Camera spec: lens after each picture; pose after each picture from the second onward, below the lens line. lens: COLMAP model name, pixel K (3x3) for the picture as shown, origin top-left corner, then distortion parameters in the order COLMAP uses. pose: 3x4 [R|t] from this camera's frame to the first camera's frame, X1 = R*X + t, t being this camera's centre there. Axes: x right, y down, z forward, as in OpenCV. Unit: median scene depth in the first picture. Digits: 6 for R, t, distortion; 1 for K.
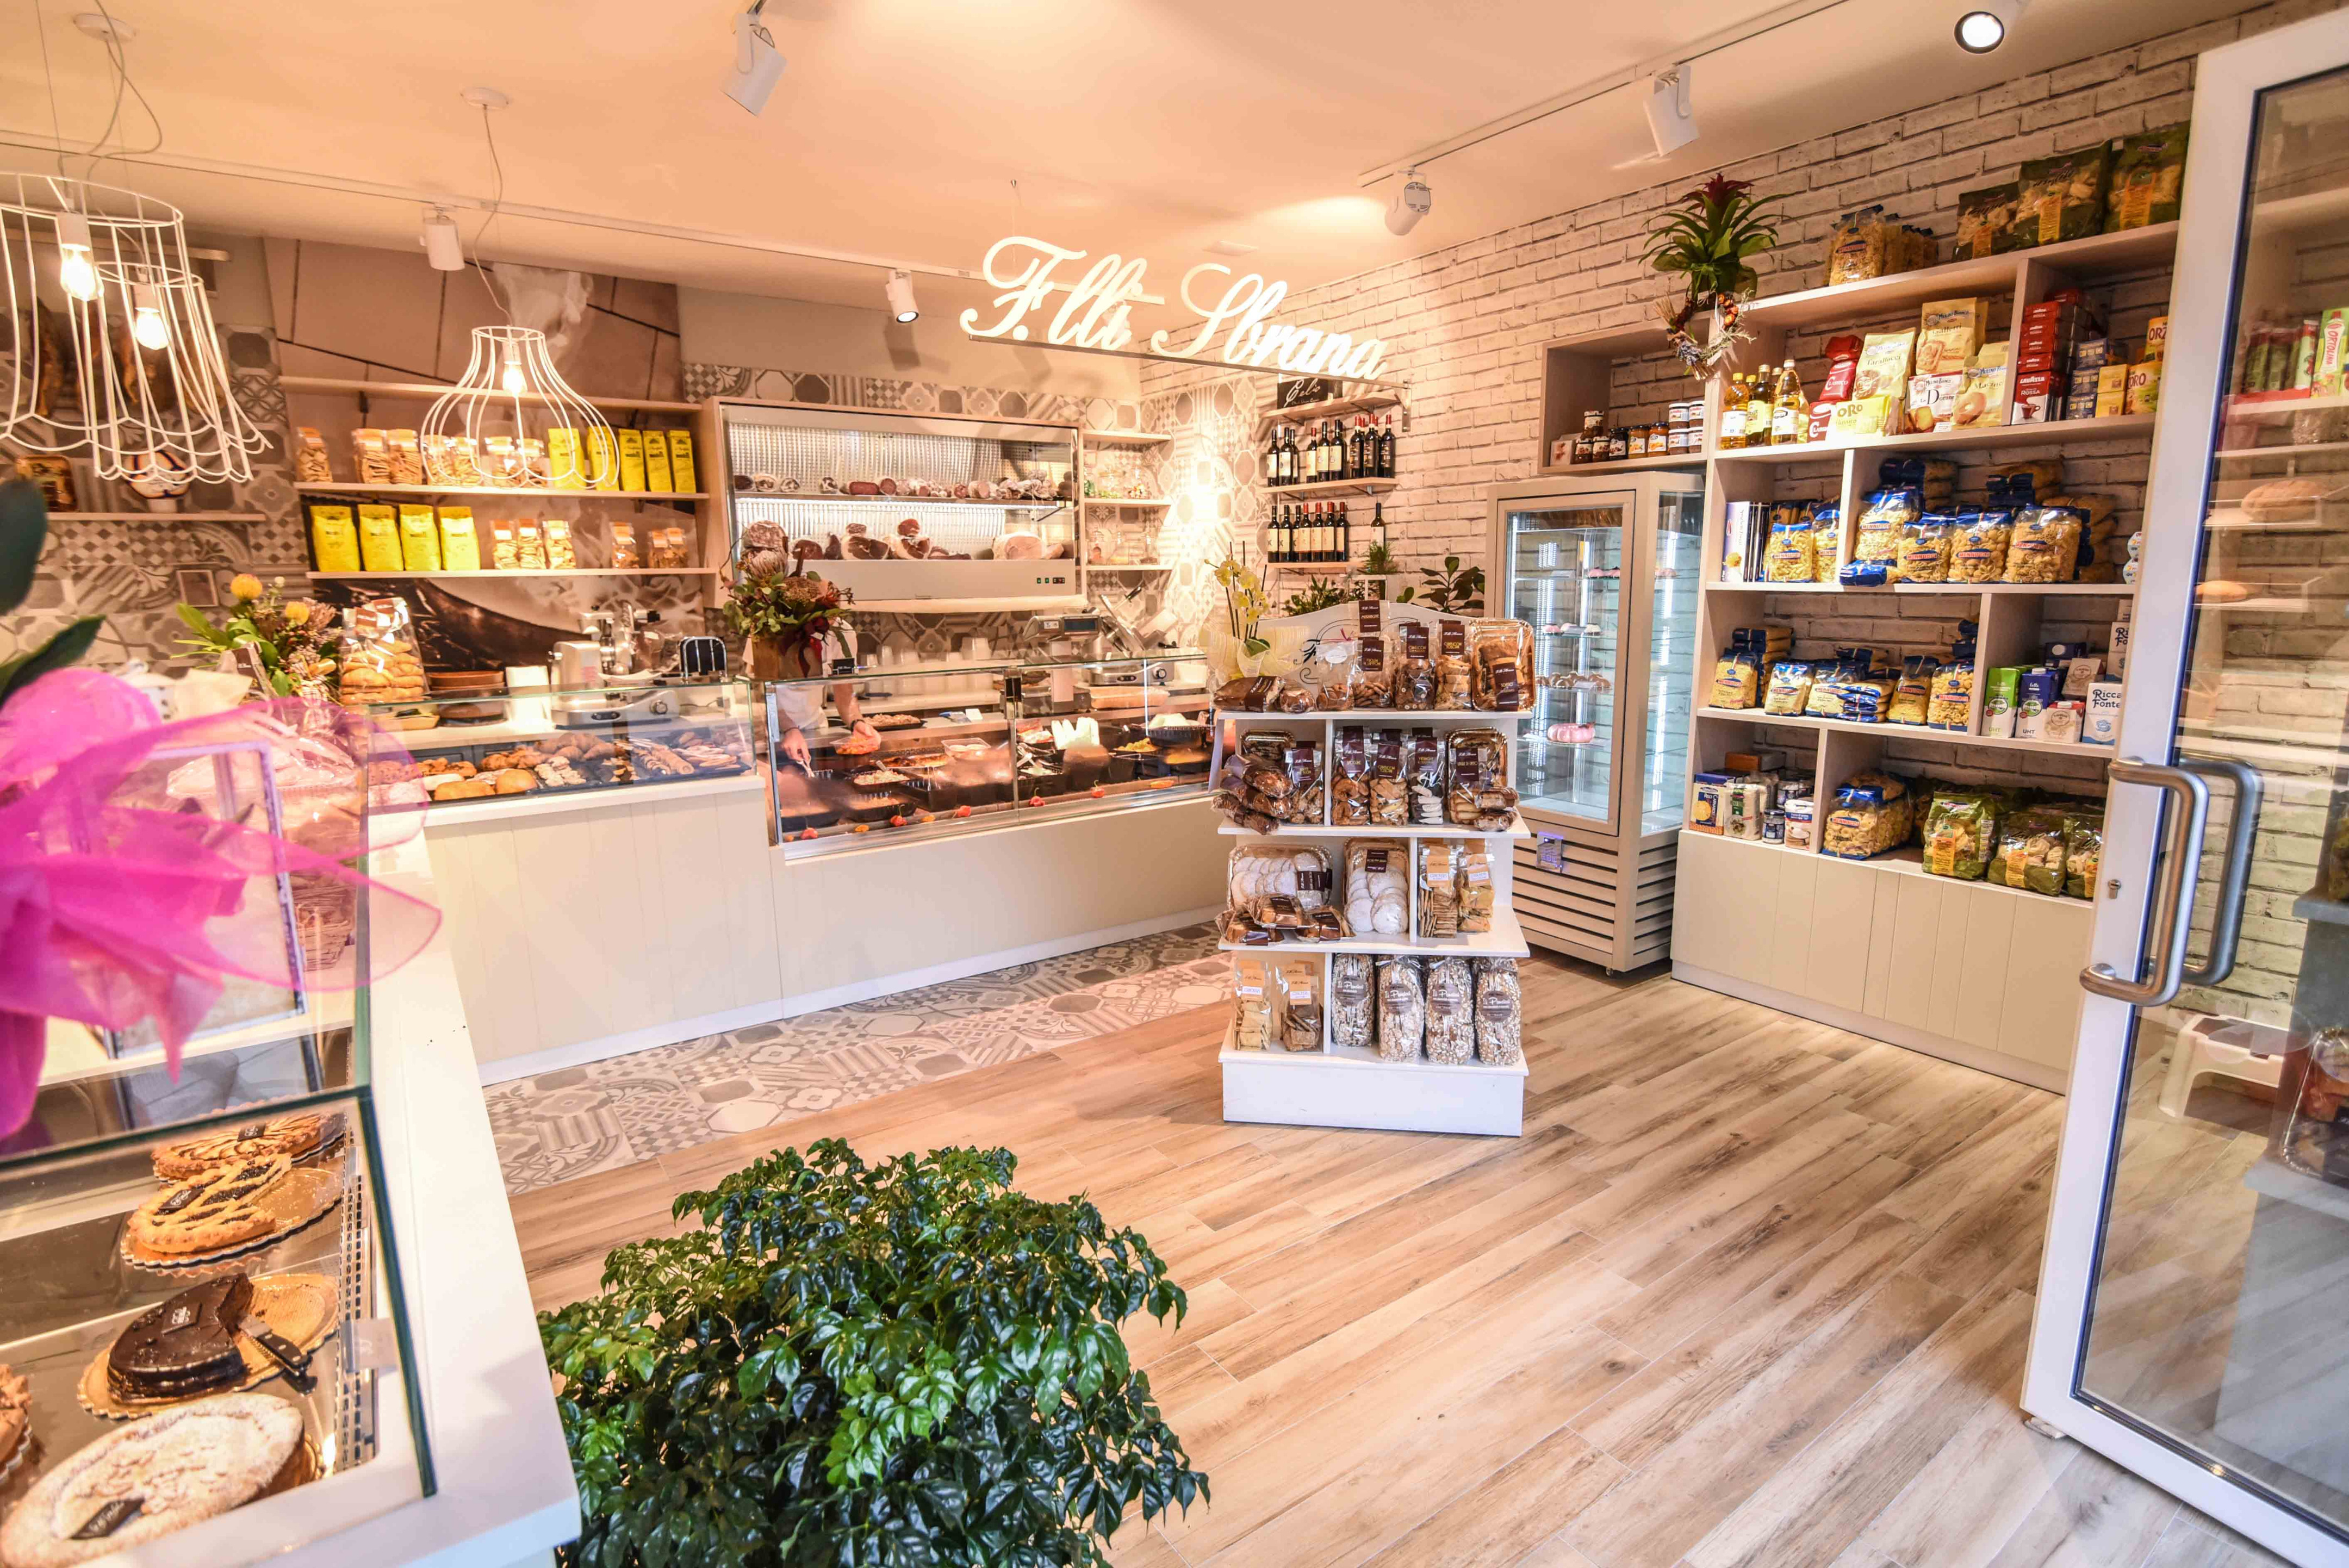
lens RADIAL K [[1135.3, 0, 1211.3], [0, 1135.3, 786.9], [0, 0, 1]] dist [-0.016535, -0.000868]
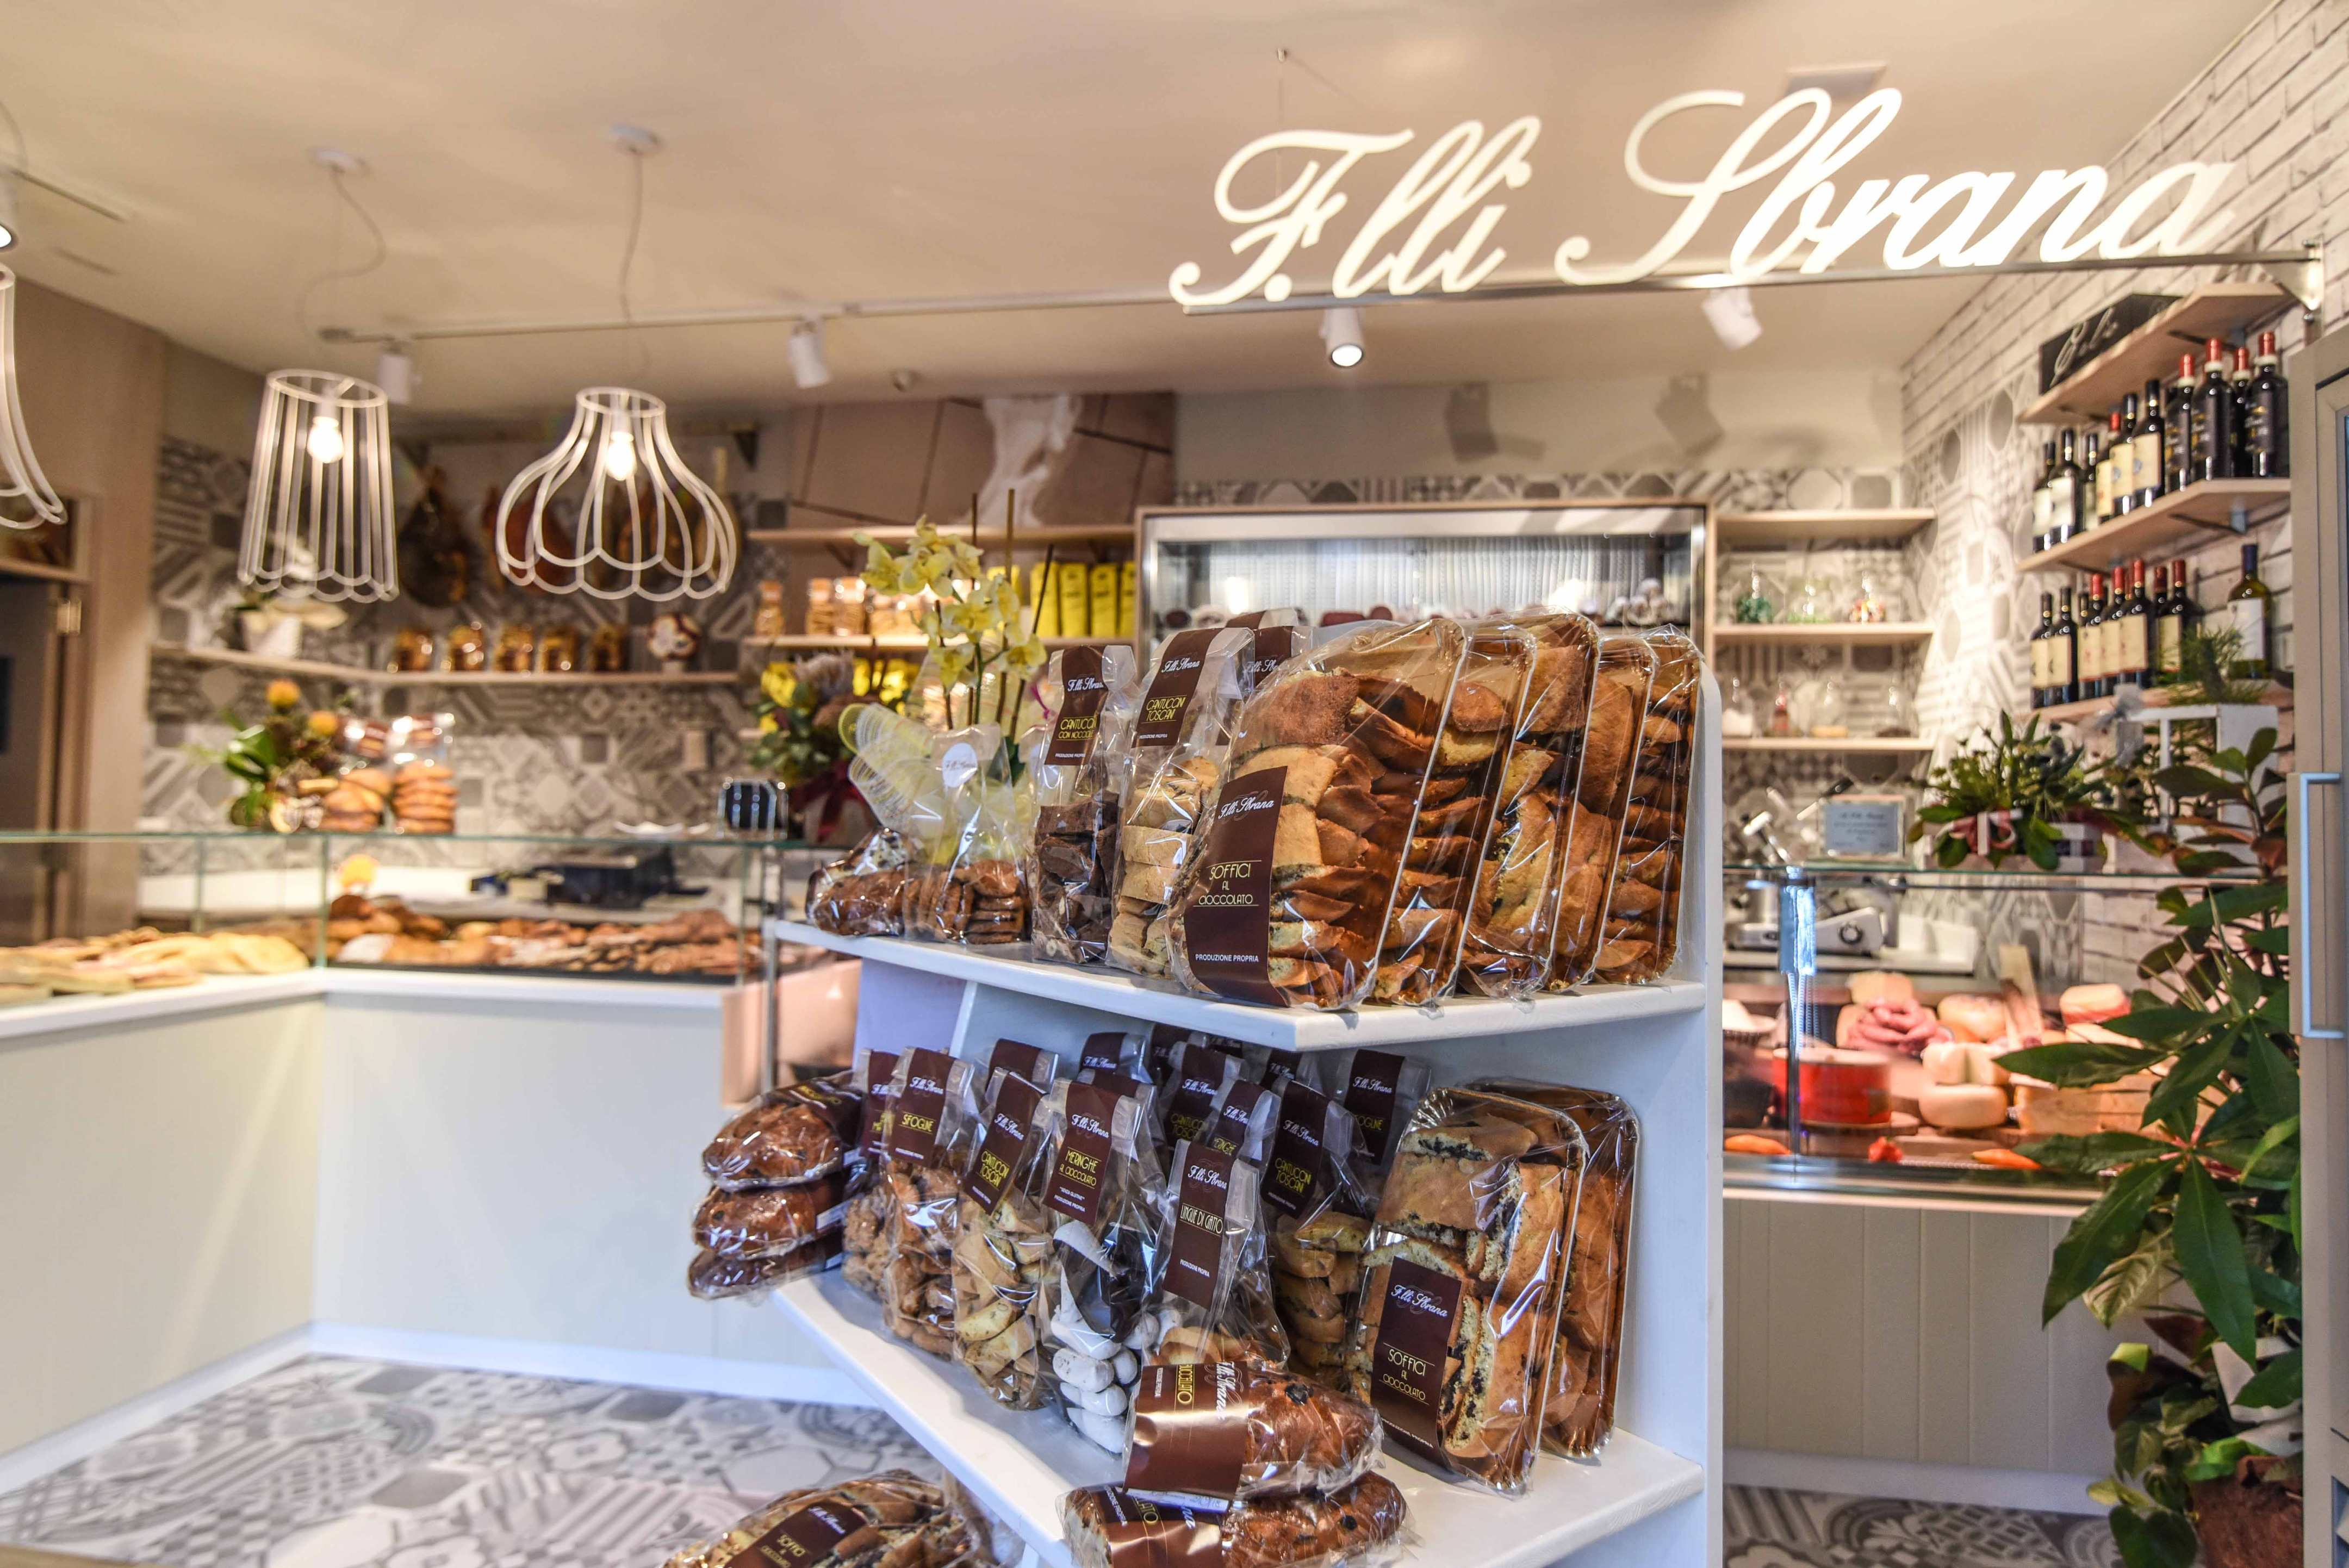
lens RADIAL K [[1336.7, 0, 1232.6], [0, 1336.7, 775.7], [0, 0, 1]] dist [-0.015970, 0.001478]
pose [[0.707168, -0.000773, -0.707045, 0.235791], [-0.155782, 0.975255, -0.156876, -0.037318], [0.689671, 0.221082, 0.689548, 0.450897]]
